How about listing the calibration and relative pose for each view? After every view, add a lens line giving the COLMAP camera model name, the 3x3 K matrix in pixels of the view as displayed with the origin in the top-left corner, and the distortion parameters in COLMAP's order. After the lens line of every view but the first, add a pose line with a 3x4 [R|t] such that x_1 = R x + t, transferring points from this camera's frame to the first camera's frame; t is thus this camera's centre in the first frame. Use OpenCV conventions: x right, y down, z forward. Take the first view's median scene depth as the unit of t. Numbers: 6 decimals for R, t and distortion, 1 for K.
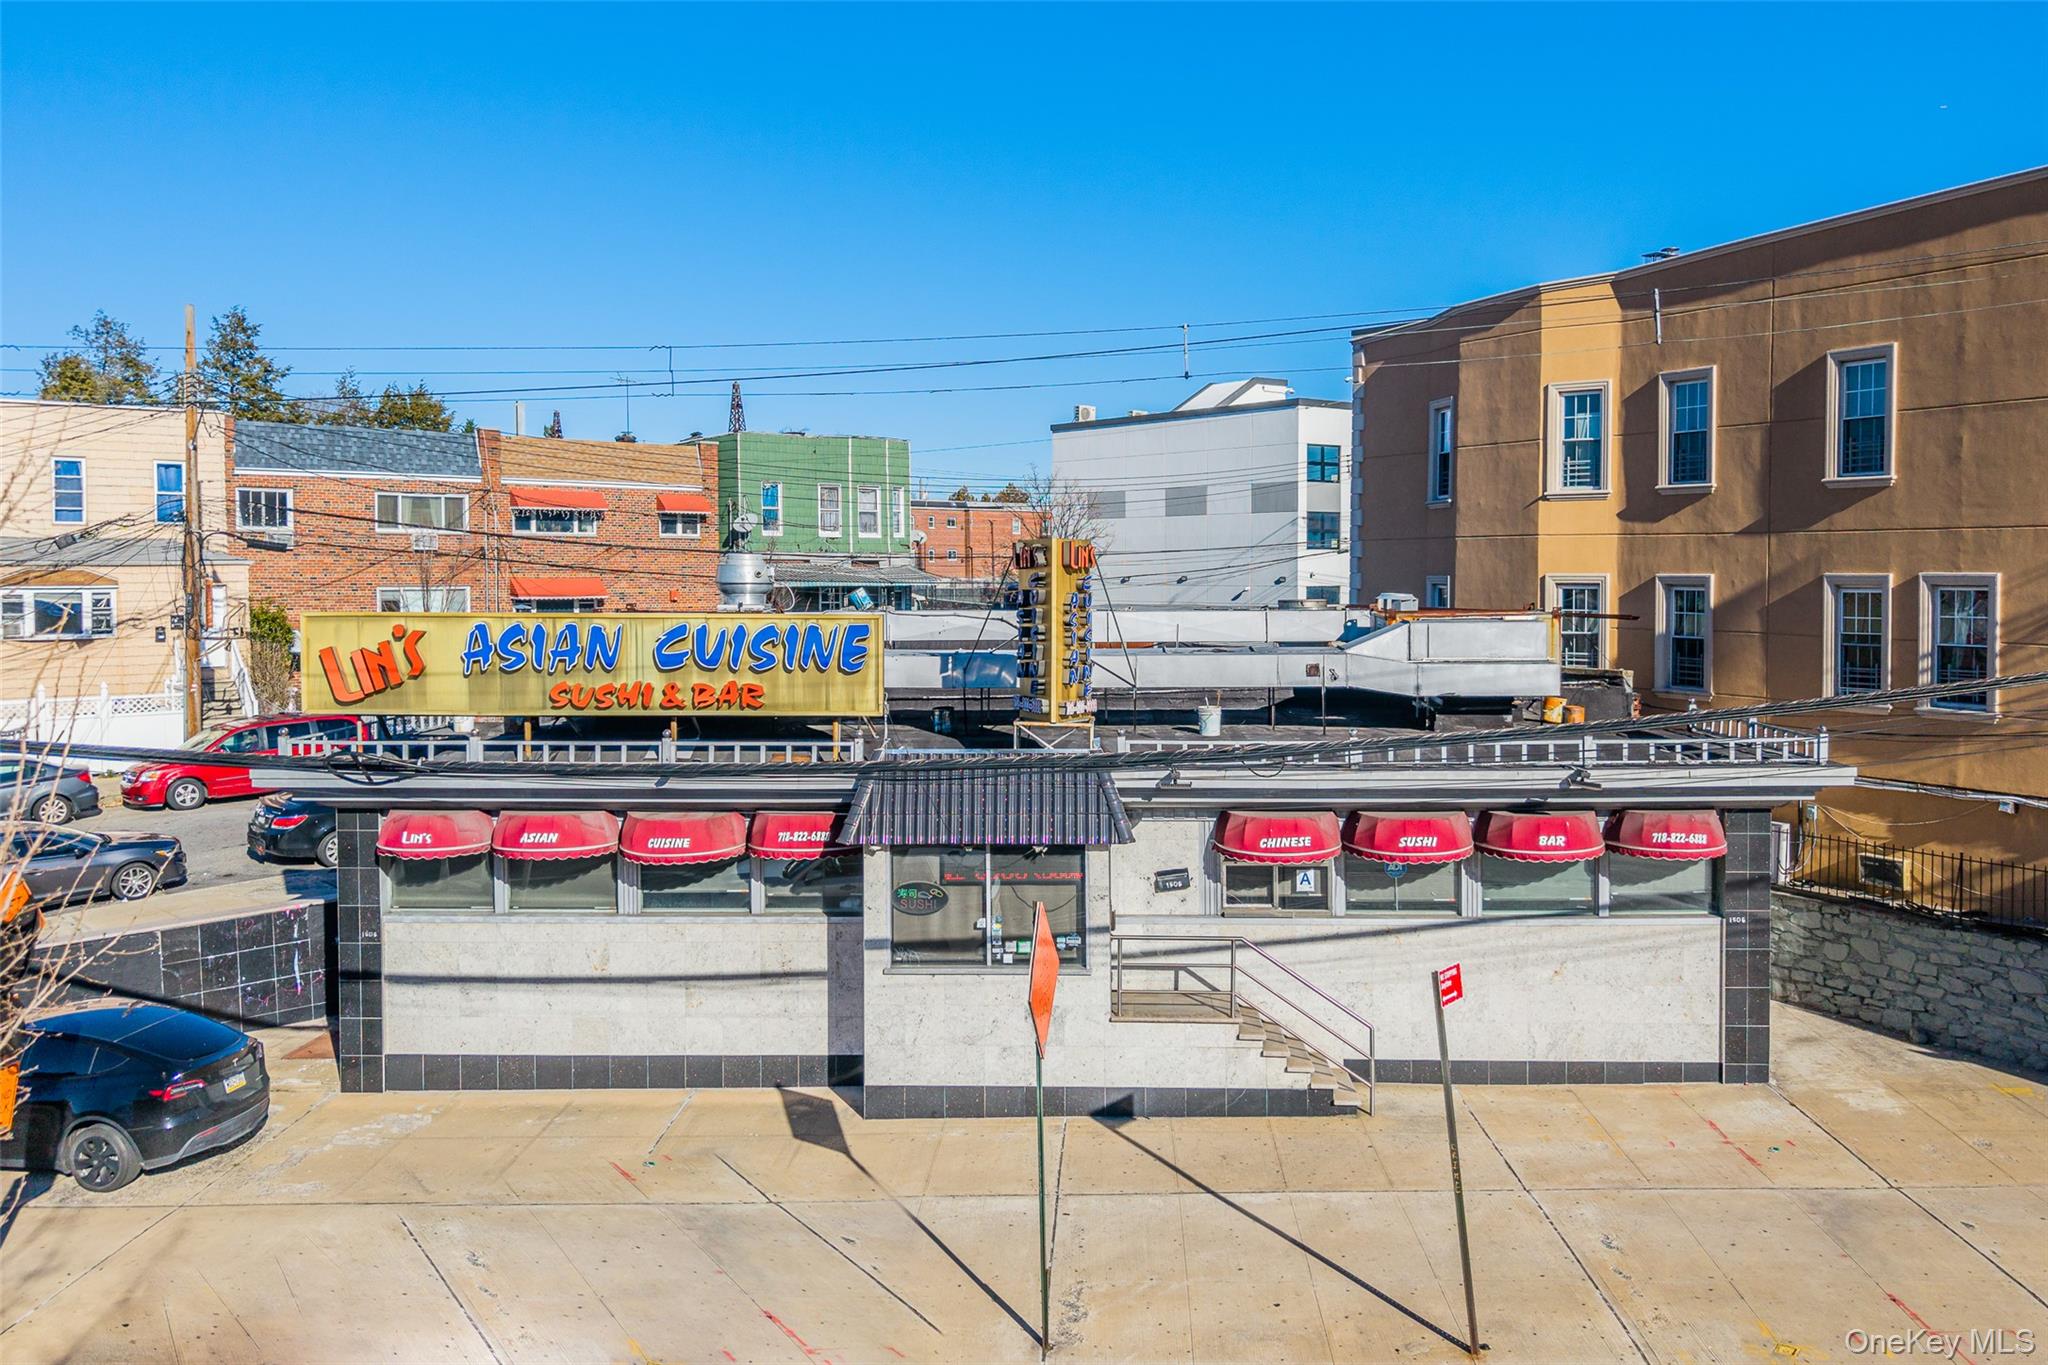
lens RADIAL K [[1663.0, 0, 1063.0], [0, 1663.0, 626.0], [0, 0, 1]] dist [0.032860, -0.018643]
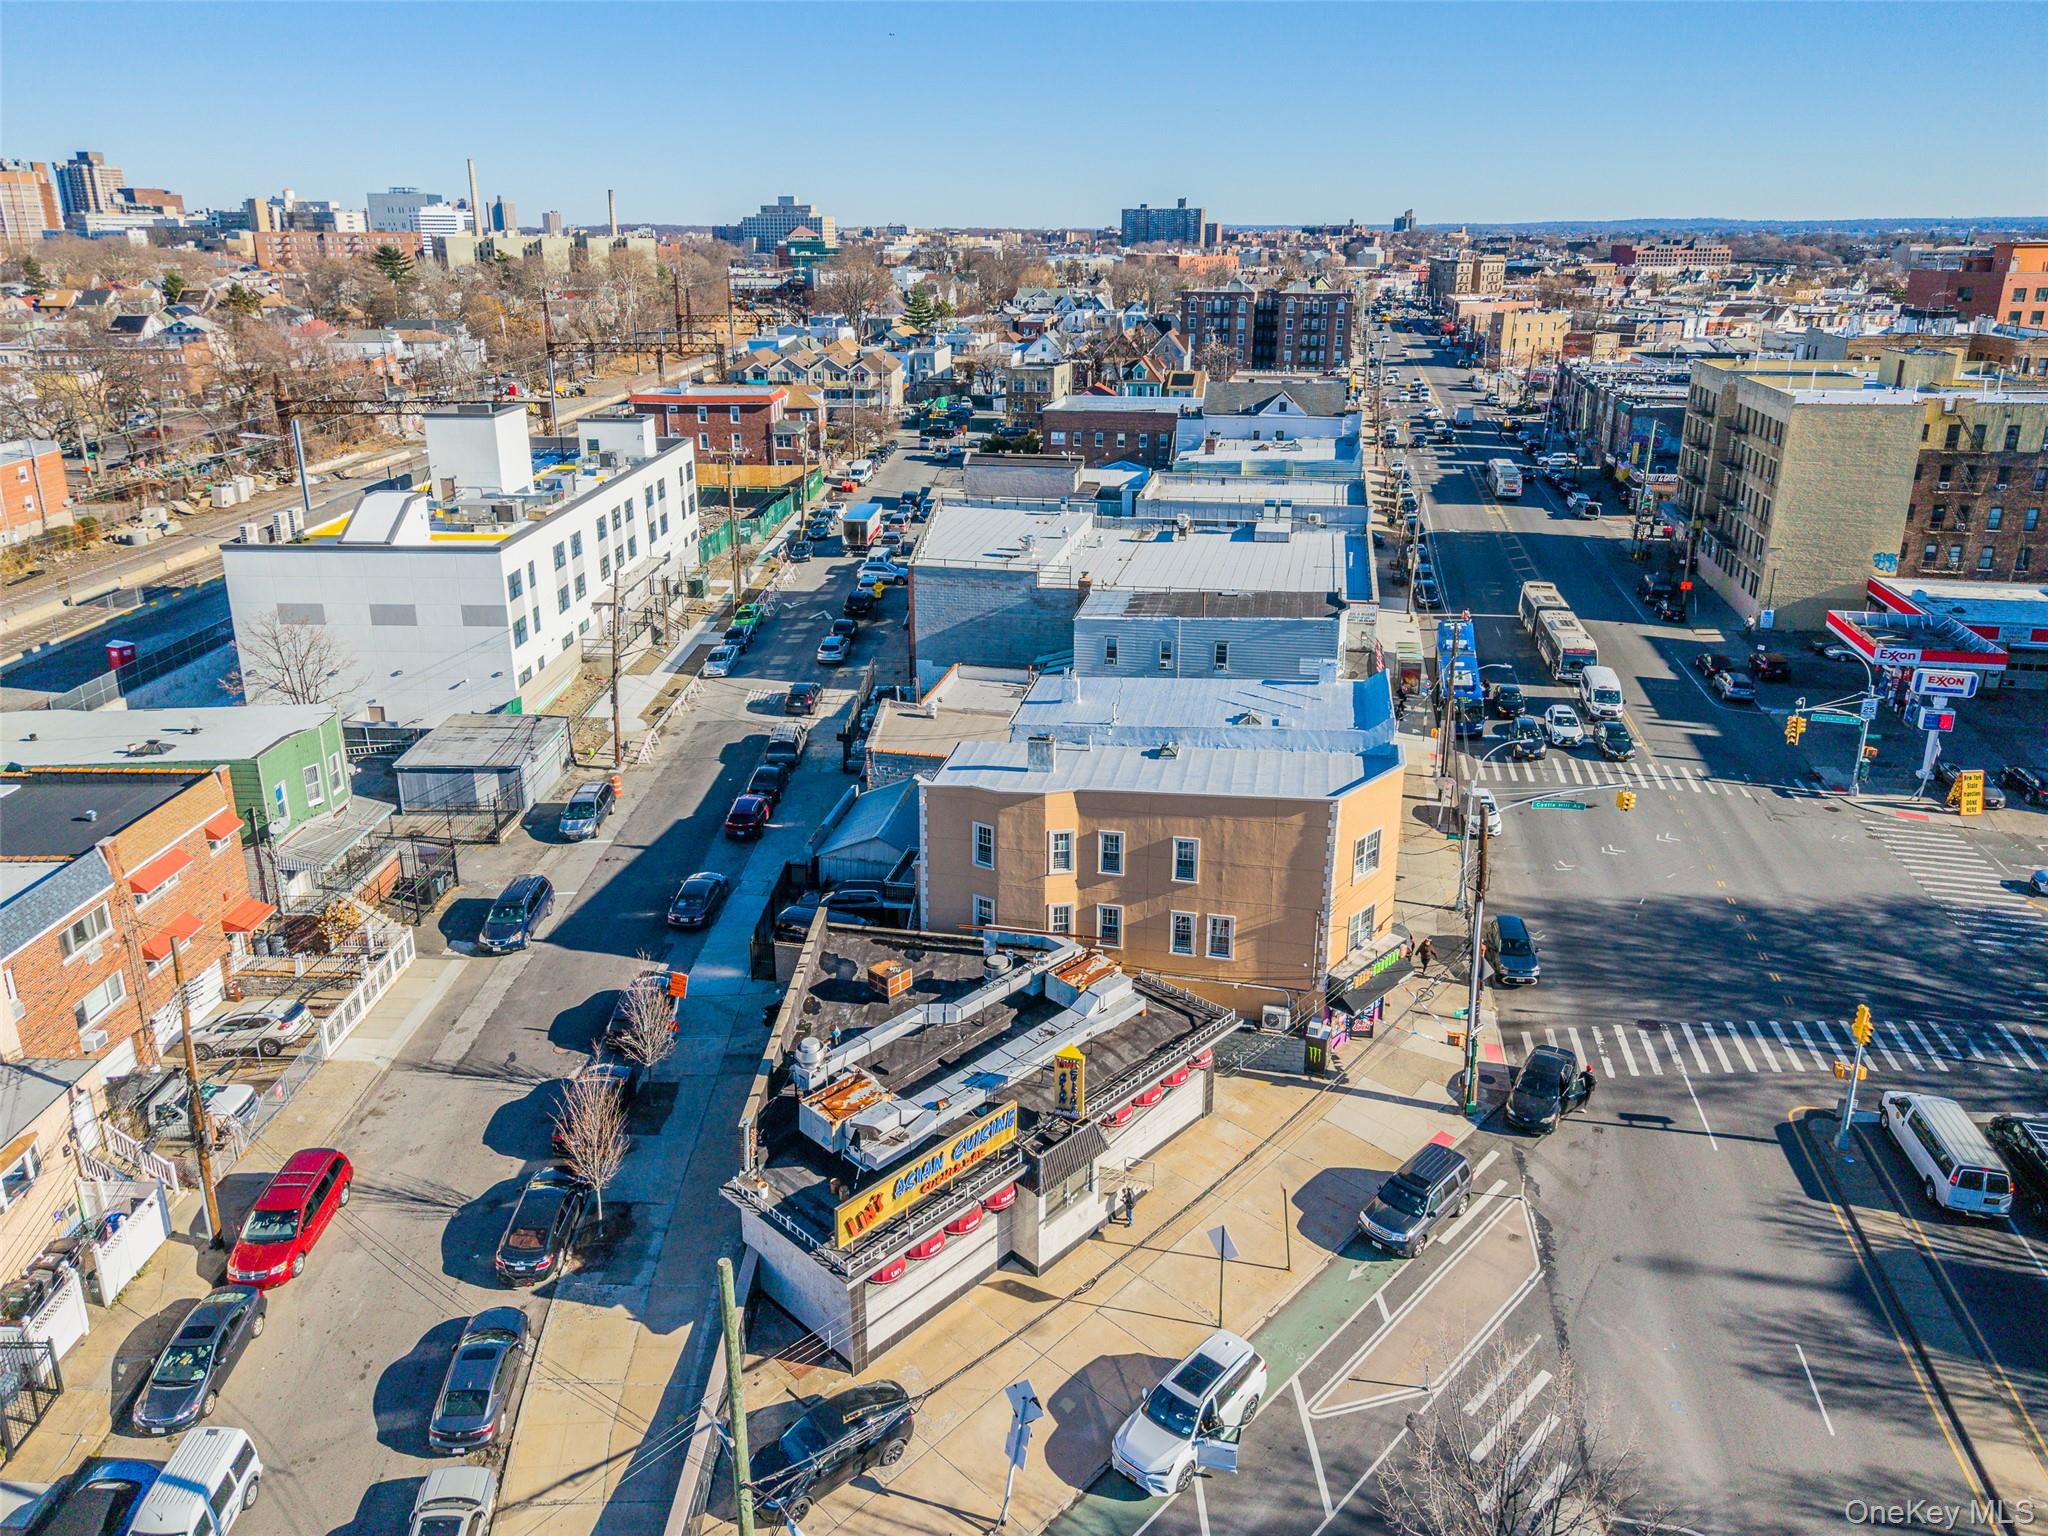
lens RADIAL K [[1424.6, 0, 1024.2], [0, 1424.6, 646.7], [0, 0, 1]] dist [0.043187, -0.038817]
pose [[0.667642, -0.203571, 0.716109, -1.509726], [0.022210, 0.966907, 0.254160, -1.223516], [-0.744151, -0.153783, 0.650070, -0.329413]]
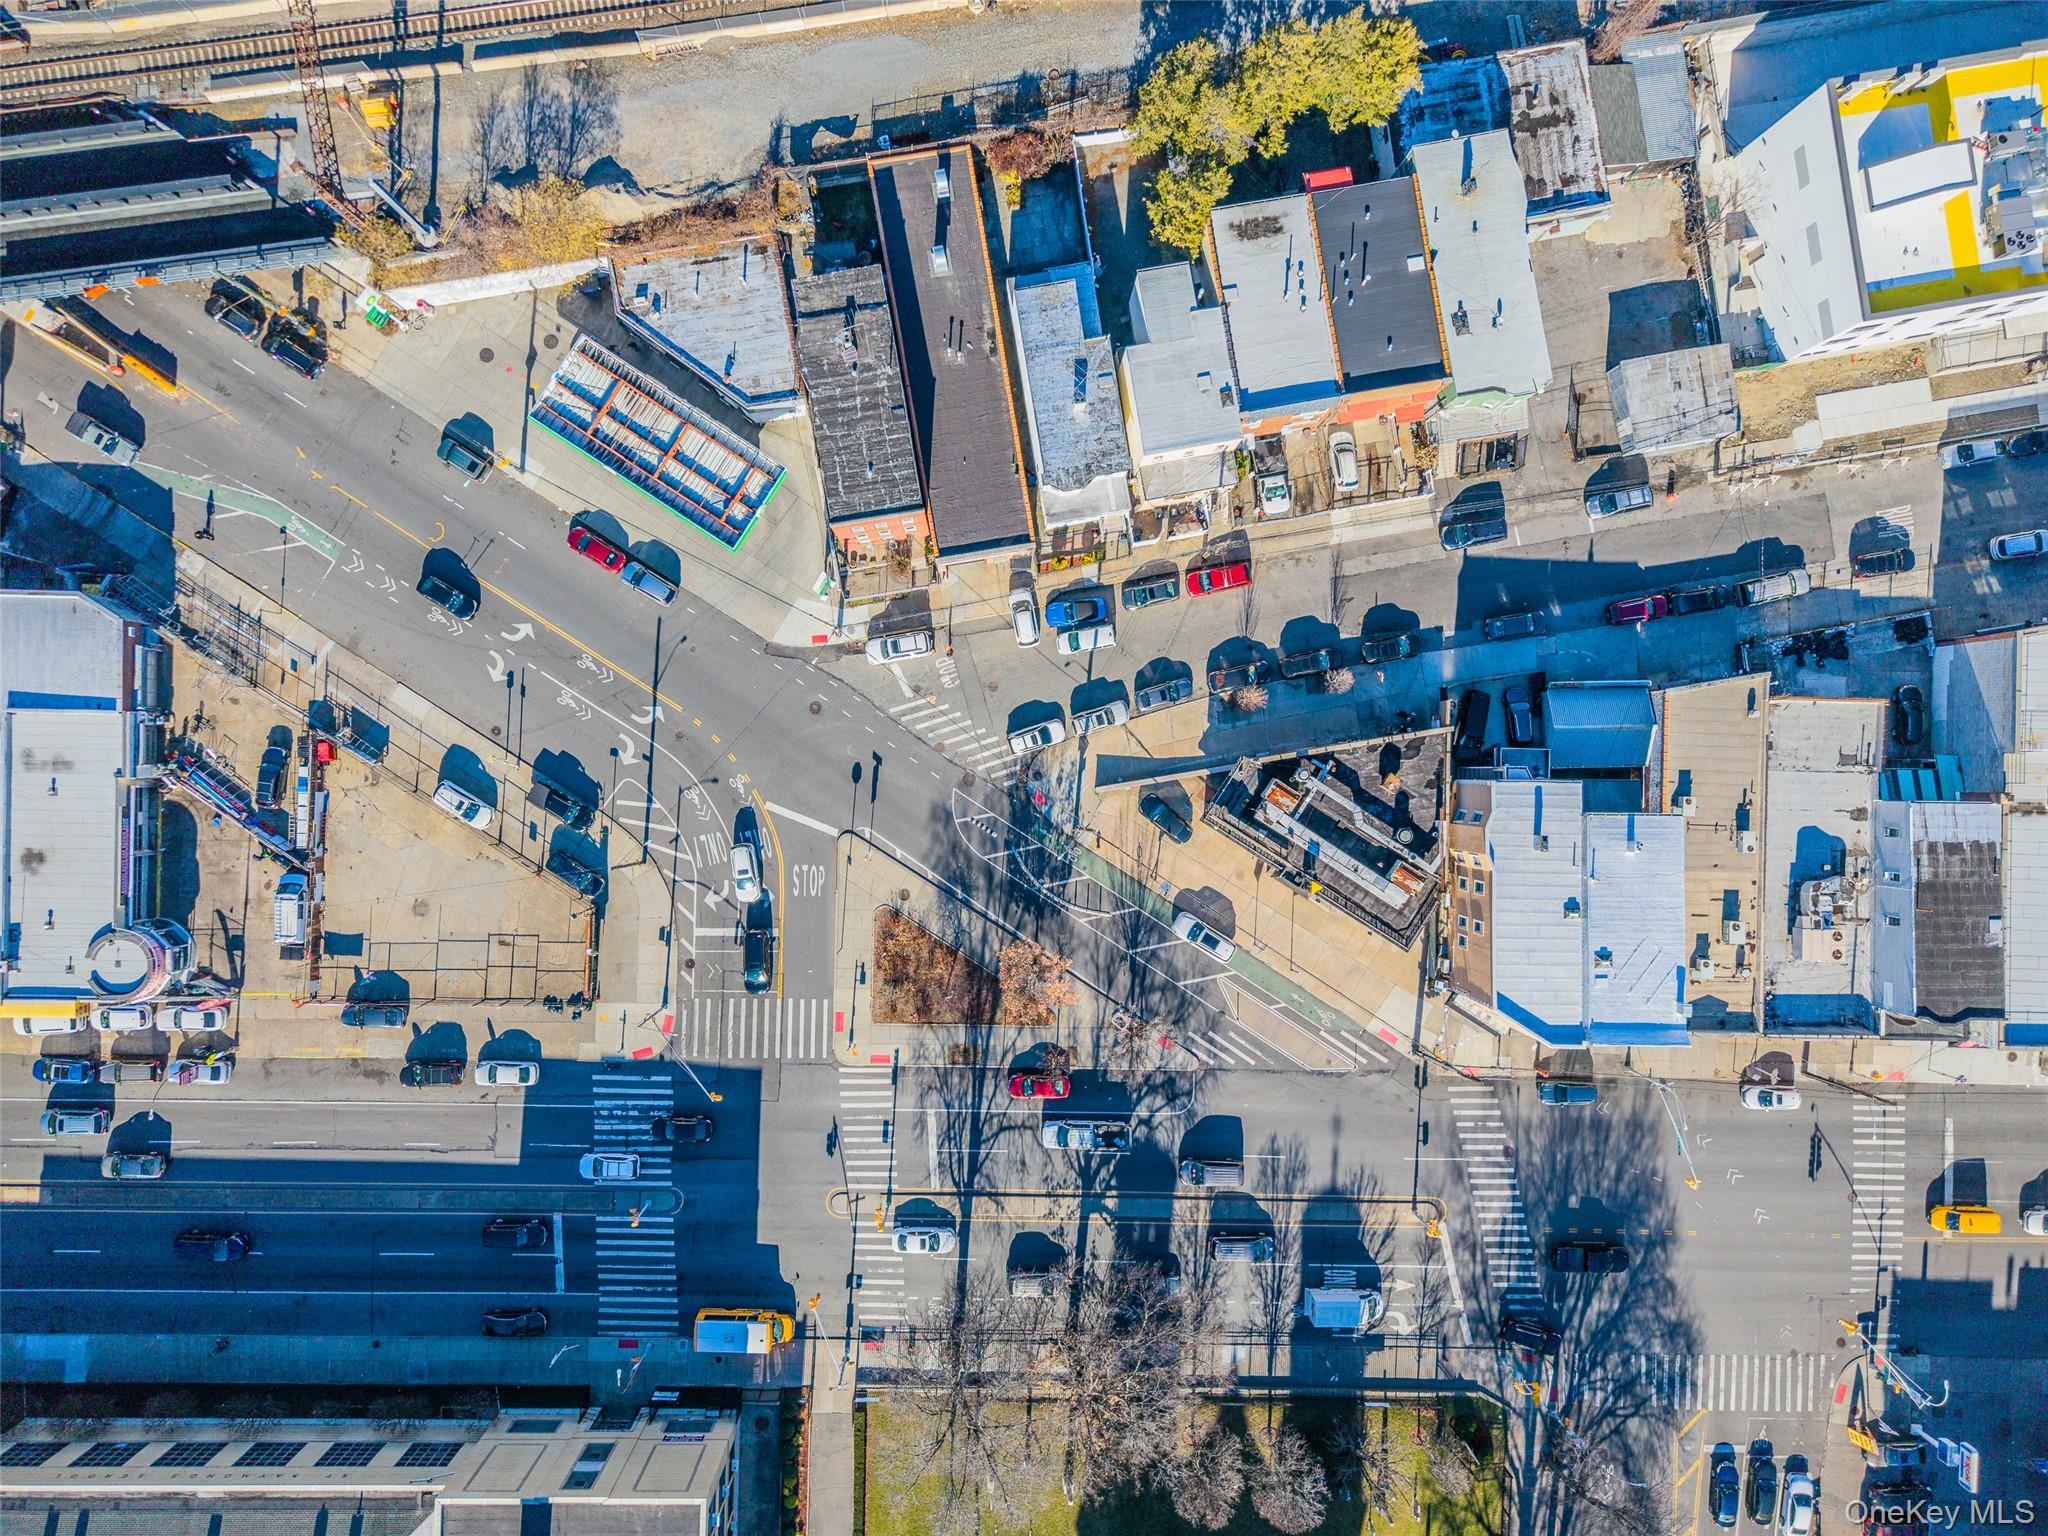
lens RADIAL K [[1365.5, 0, 1019.2], [0, 1365.5, 780.2], [0, 0, 1]] dist [0.032487, -0.020511]
pose [[0.856058, 0.516231, 0.025904, -1.258058], [-0.040282, 0.016668, 0.999049, -4.967822], [0.515308, -0.856287, 0.035064, 0.566802]]
